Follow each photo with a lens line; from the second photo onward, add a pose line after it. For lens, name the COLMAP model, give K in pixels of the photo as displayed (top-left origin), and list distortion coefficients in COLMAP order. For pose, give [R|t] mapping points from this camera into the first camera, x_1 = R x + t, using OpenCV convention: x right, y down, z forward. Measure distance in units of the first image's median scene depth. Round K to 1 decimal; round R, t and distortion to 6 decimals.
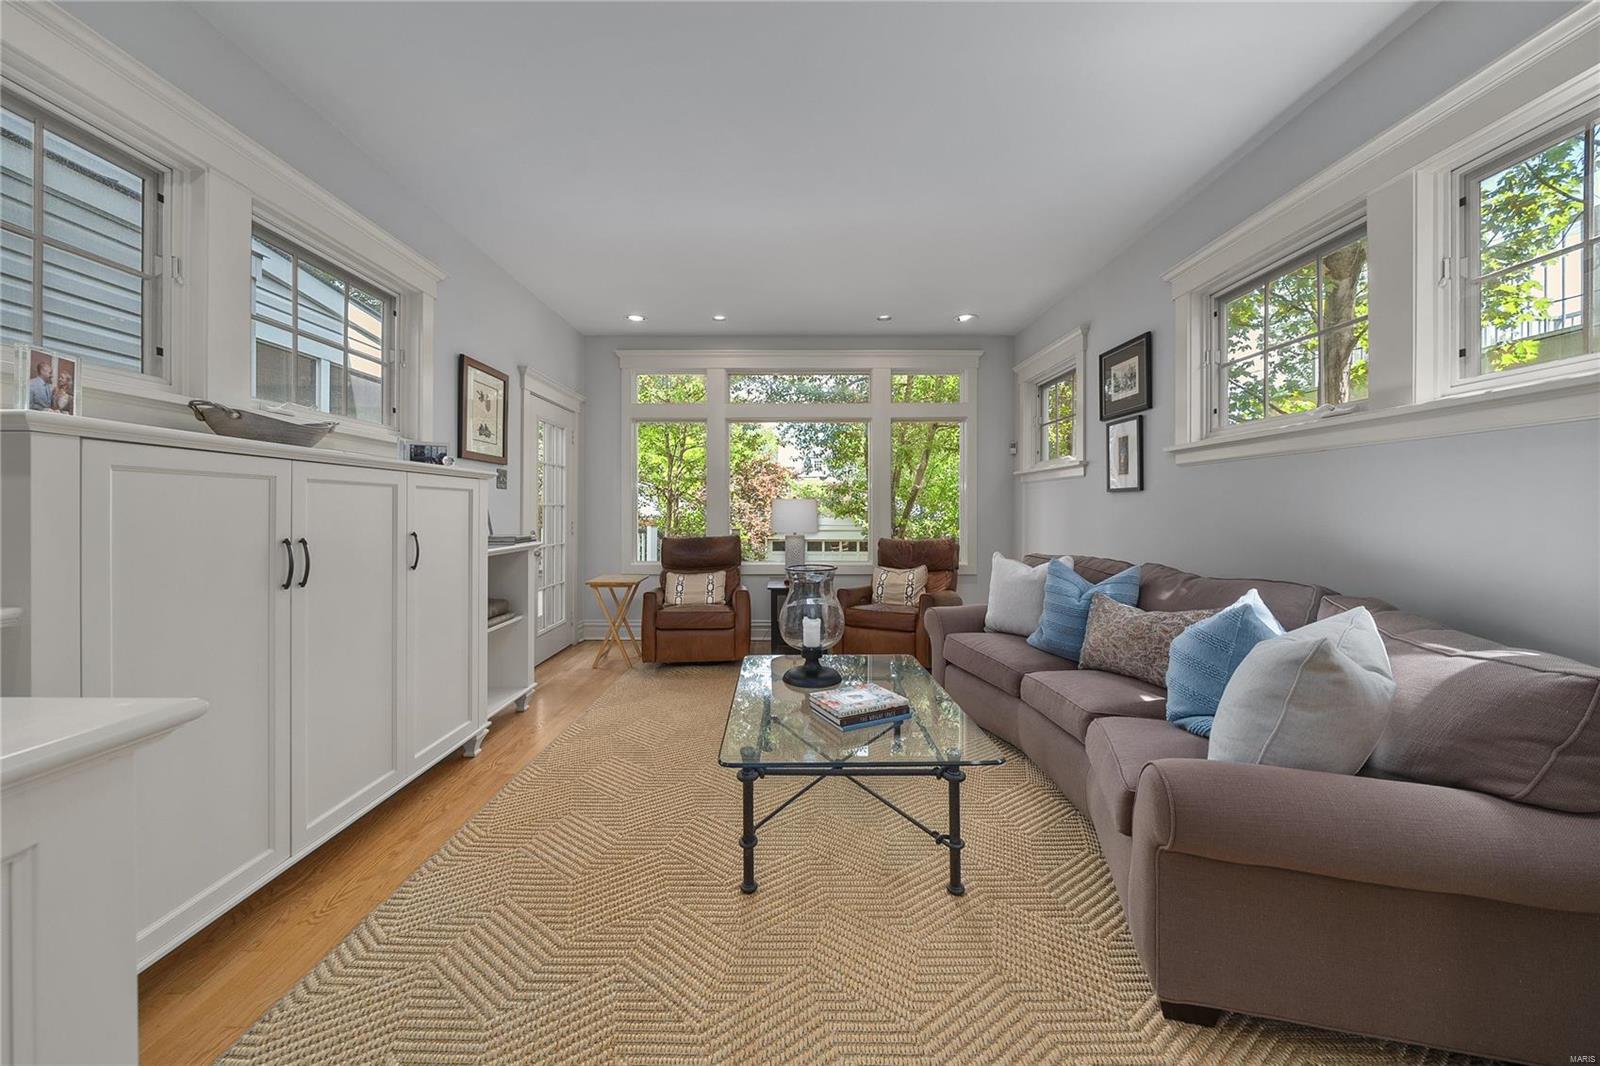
lens RADIAL K [[552.6, 0, 793.0], [0, 552.6, 510.6], [0, 0, 1]] dist [-0.001501, -0.000019]
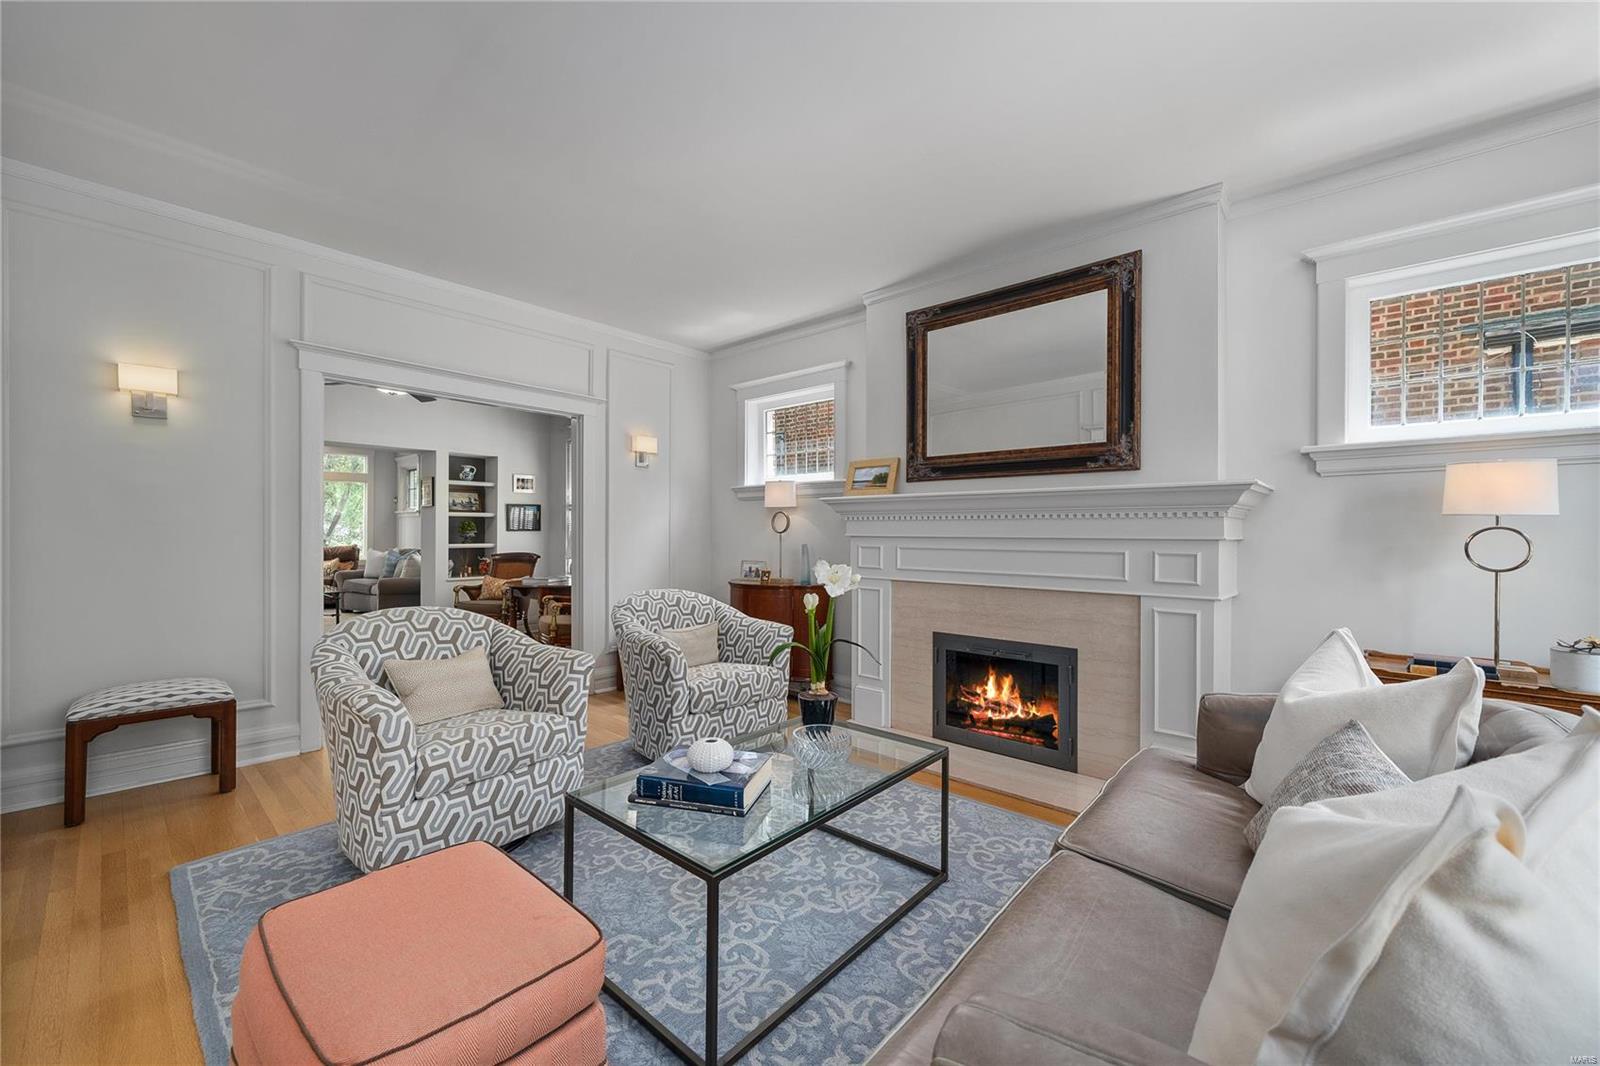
lens RADIAL K [[613.5, 0, 791.3], [0, 613.5, 533.4], [0, 0, 1]] dist [-0.013581, 0.000040]
pose [[0.670365, 0.001923, 0.742029, -0.281912], [-0.005252, 0.999984, 0.002152, -0.001866], [-0.742013, -0.005340, 0.670364, -1.624851]]
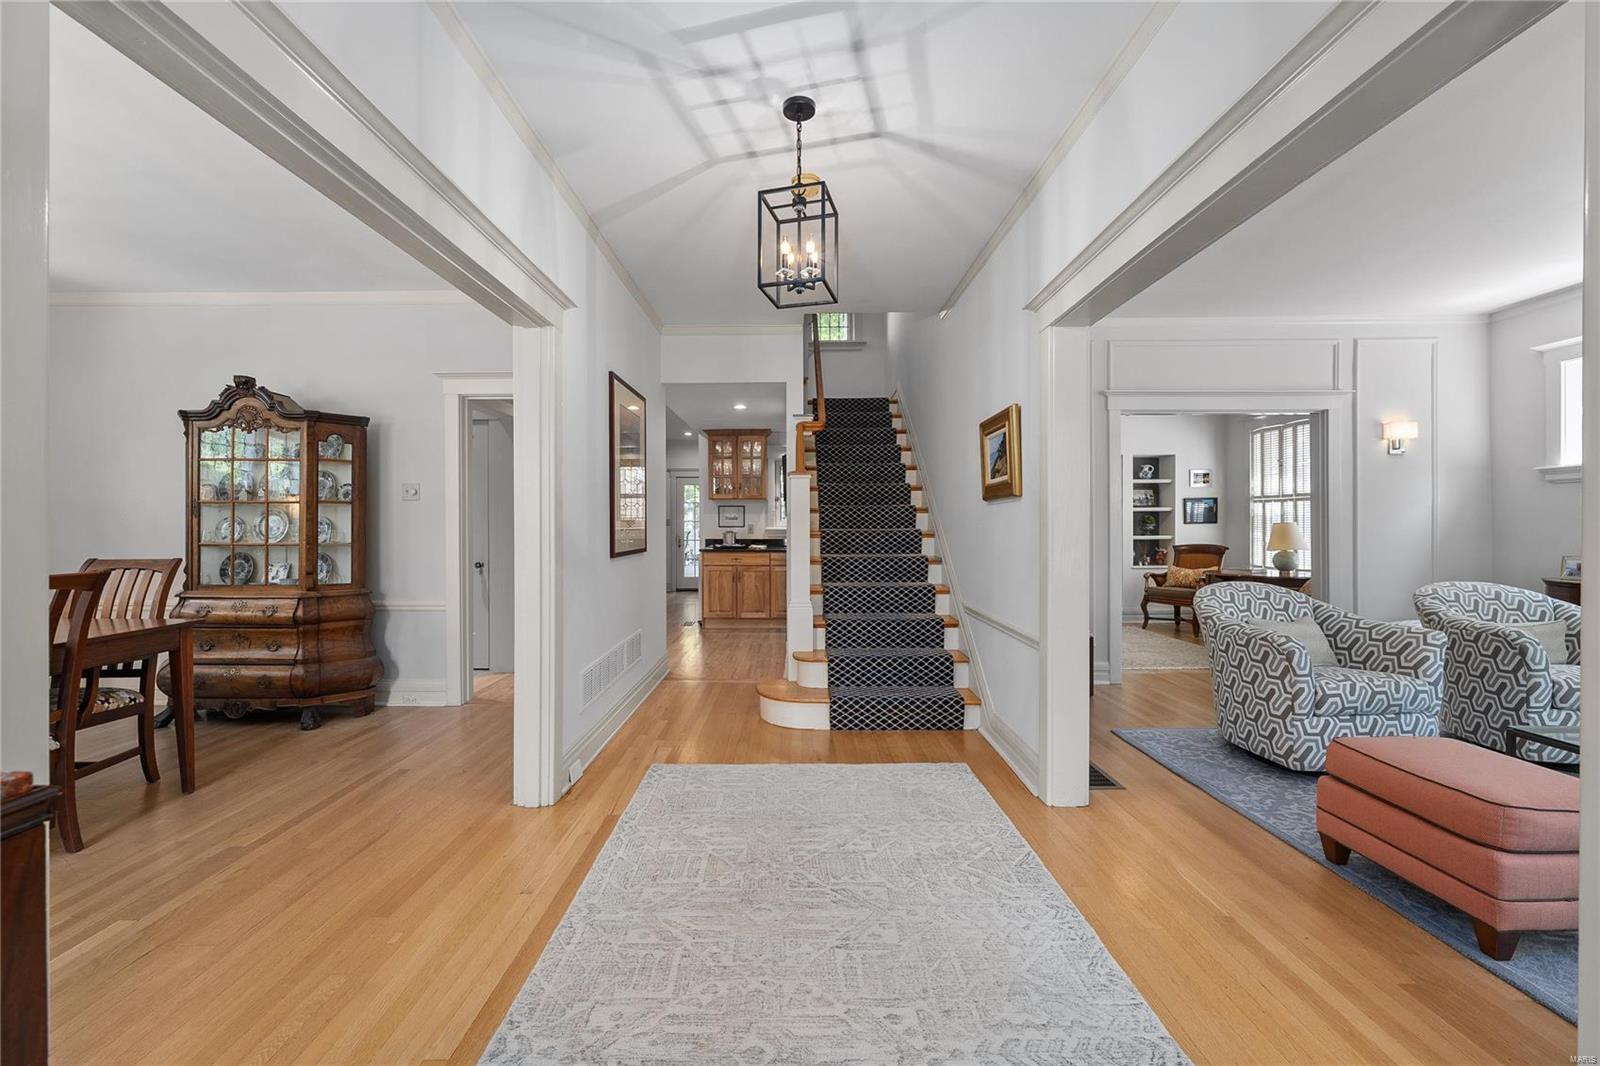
lens RADIAL K [[641.8, 0, 788.6], [0, 641.8, 530.2], [0, 0, 1]] dist [0.001162, -0.000271]
pose [[0.999967, -0.006539, -0.004727, -0.659508], [0.006575, 0.999949, 0.007635, -0.003857], [0.004677, -0.007666, 0.999960, -1.779842]]
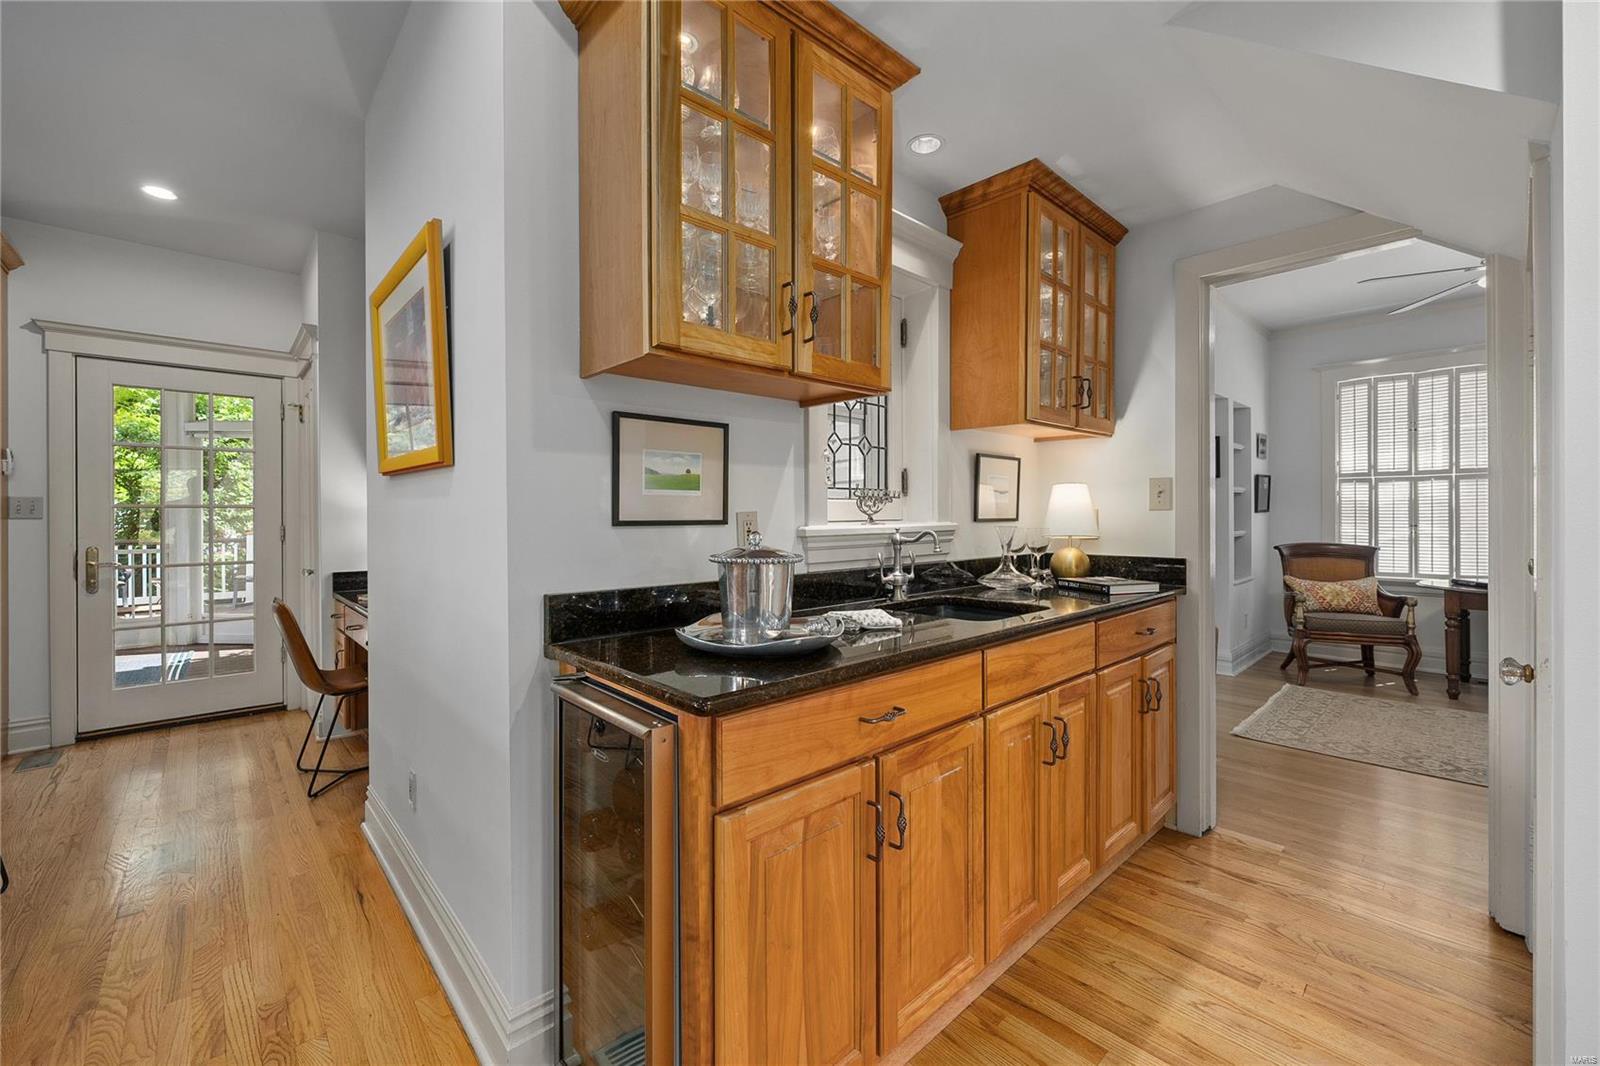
lens RADIAL K [[641.8, 0, 788.6], [0, 641.8, 530.2], [0, 0, 1]] dist [0.001162, -0.000271]
pose [[0.742627, -0.022638, 0.669323, -0.998321], [0.009468, 0.999684, 0.023307, -0.004363], [-0.669639, -0.010971, 0.742606, -0.383030]]
